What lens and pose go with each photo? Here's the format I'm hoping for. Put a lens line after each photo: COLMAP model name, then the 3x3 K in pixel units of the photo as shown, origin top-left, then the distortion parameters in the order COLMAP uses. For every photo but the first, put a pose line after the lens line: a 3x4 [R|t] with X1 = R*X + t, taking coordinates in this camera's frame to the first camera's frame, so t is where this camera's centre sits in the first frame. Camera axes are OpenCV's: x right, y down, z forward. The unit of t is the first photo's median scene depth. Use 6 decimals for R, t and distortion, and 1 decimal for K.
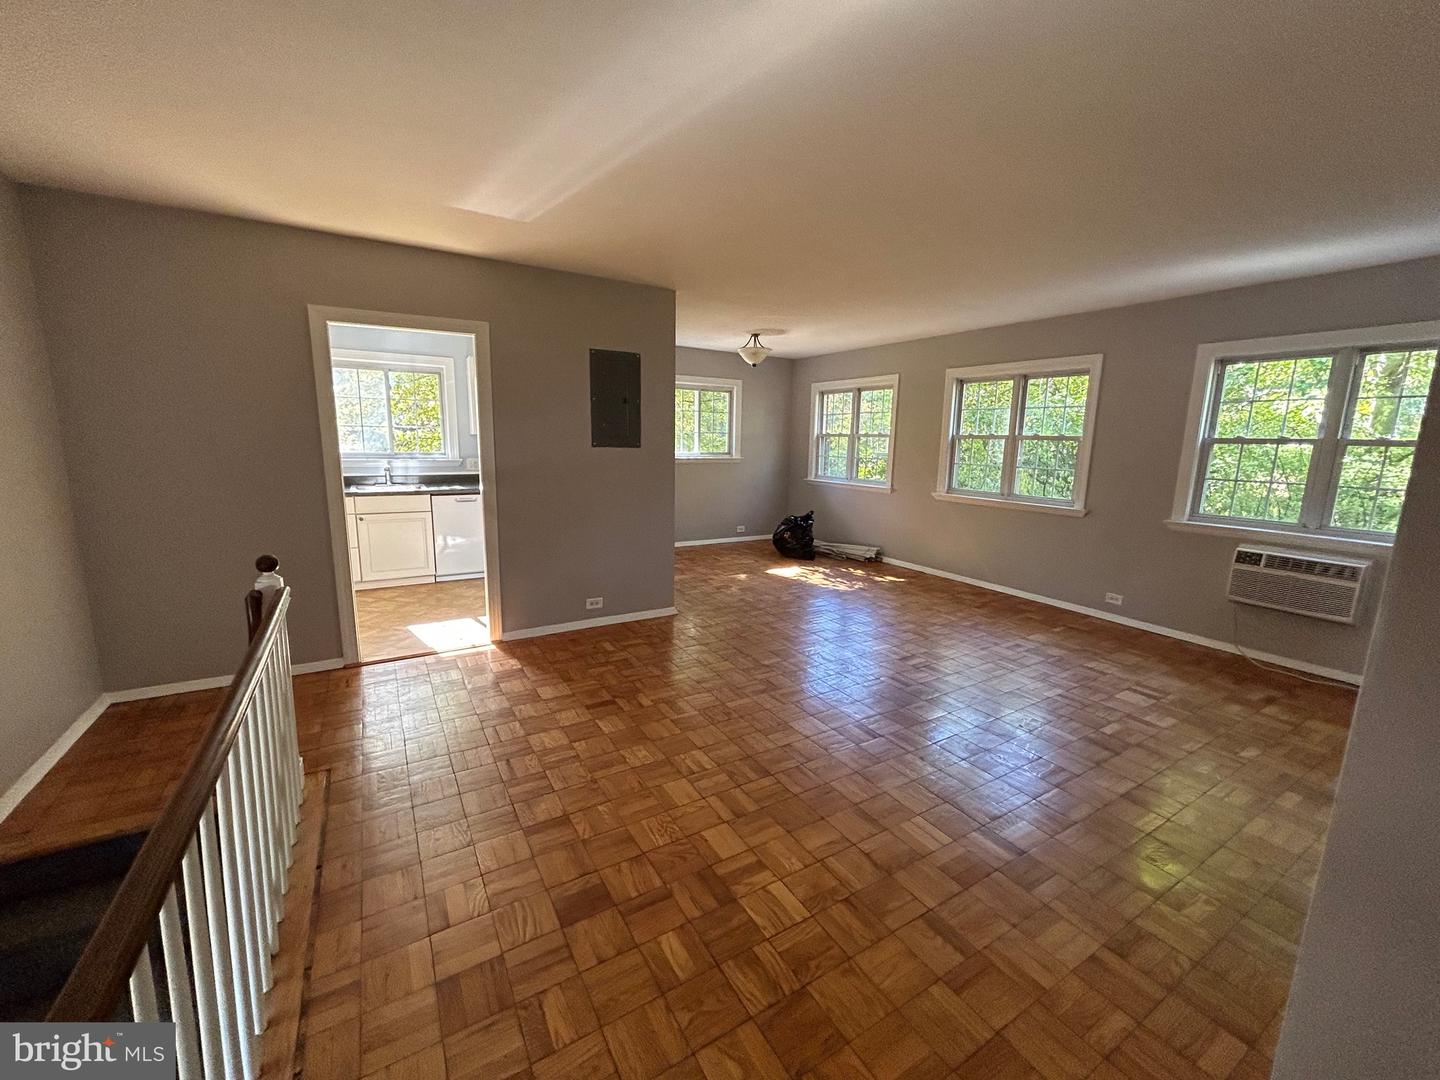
lens RADIAL K [[578.8, 0, 722.2], [0, 578.8, 537.9], [0, 0, 1]] dist [0.001057, -0.000422]
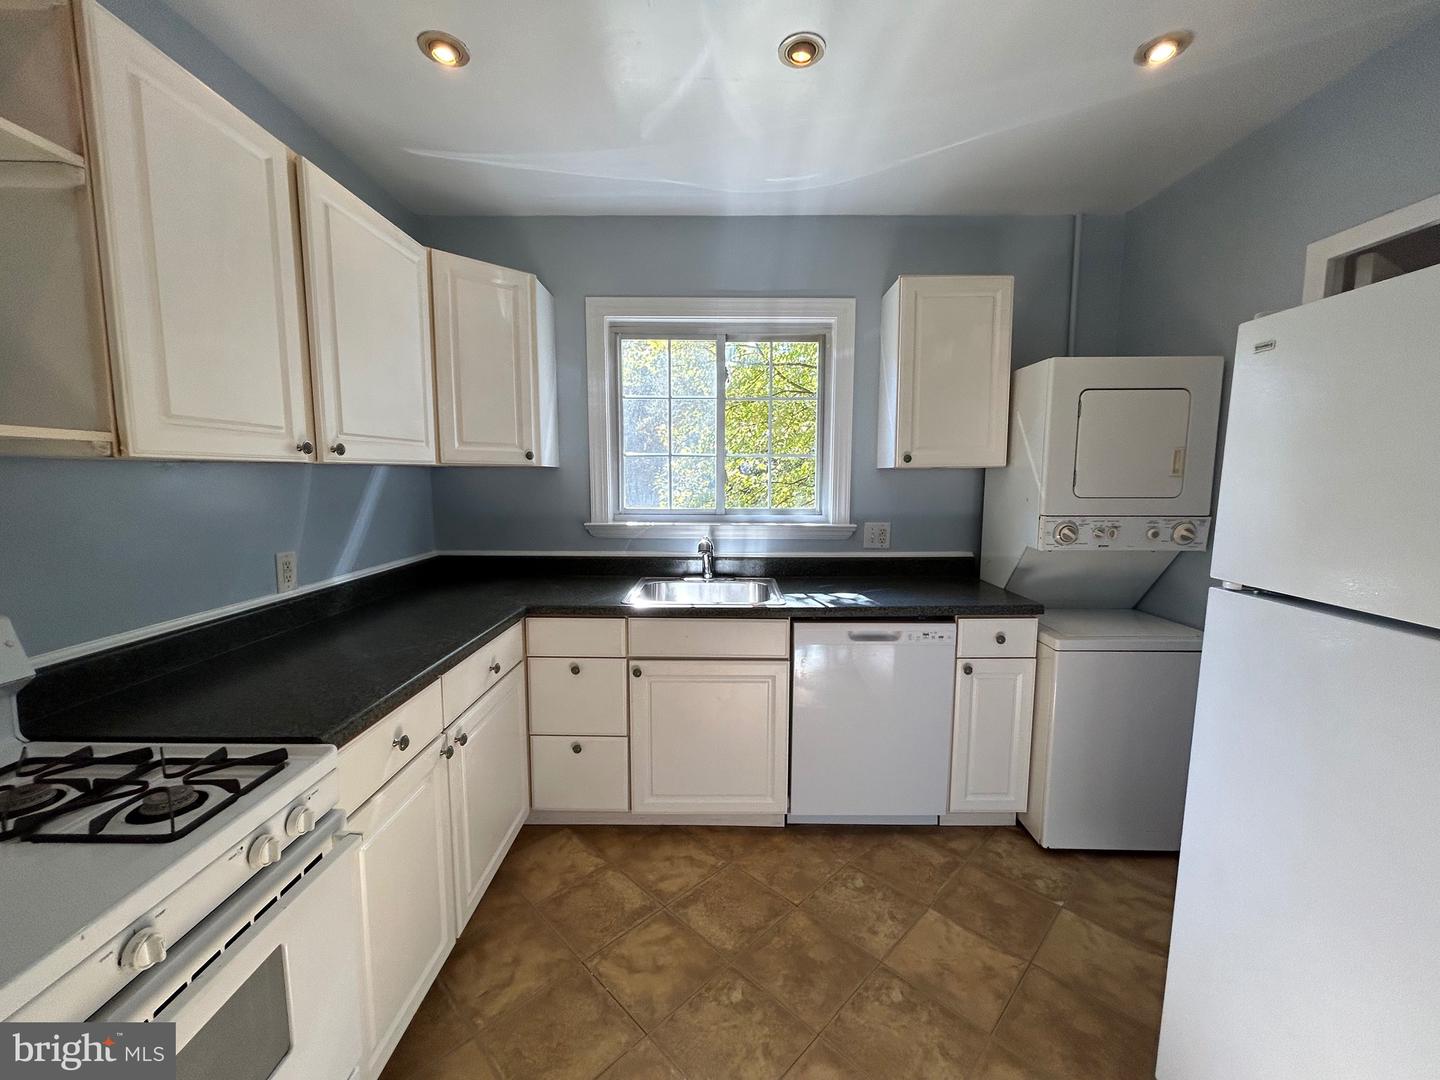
lens RADIAL K [[578.8, 0, 722.2], [0, 578.8, 537.9], [0, 0, 1]] dist [0.001057, -0.000422]
pose [[0.855438, 0.036771, -0.516598, -0.344913], [-0.075049, 0.995749, -0.053399, -0.105951], [0.512438, 0.084450, 0.854562, 0.639959]]
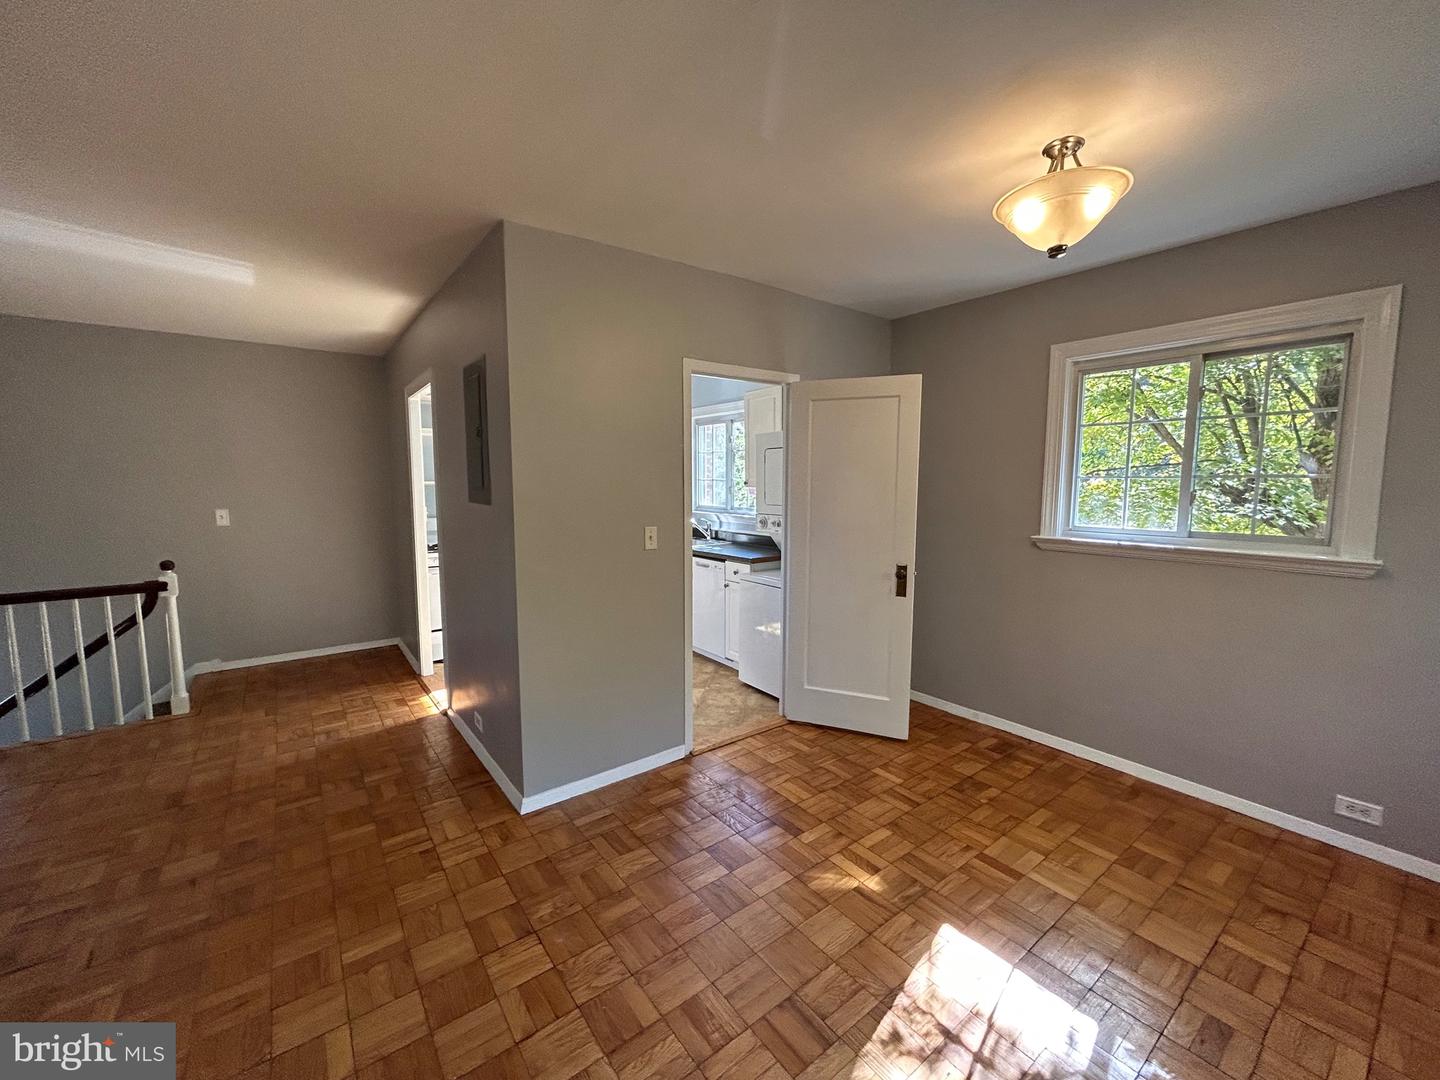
lens RADIAL K [[578.8, 0, 722.2], [0, 578.8, 537.9], [0, 0, 1]] dist [0.001057, -0.000422]
pose [[0.102241, 0.076414, -0.991820, 0.404322], [-0.171585, 0.983456, 0.058082, -0.163345], [0.979850, 0.164243, 0.113661, 0.962893]]
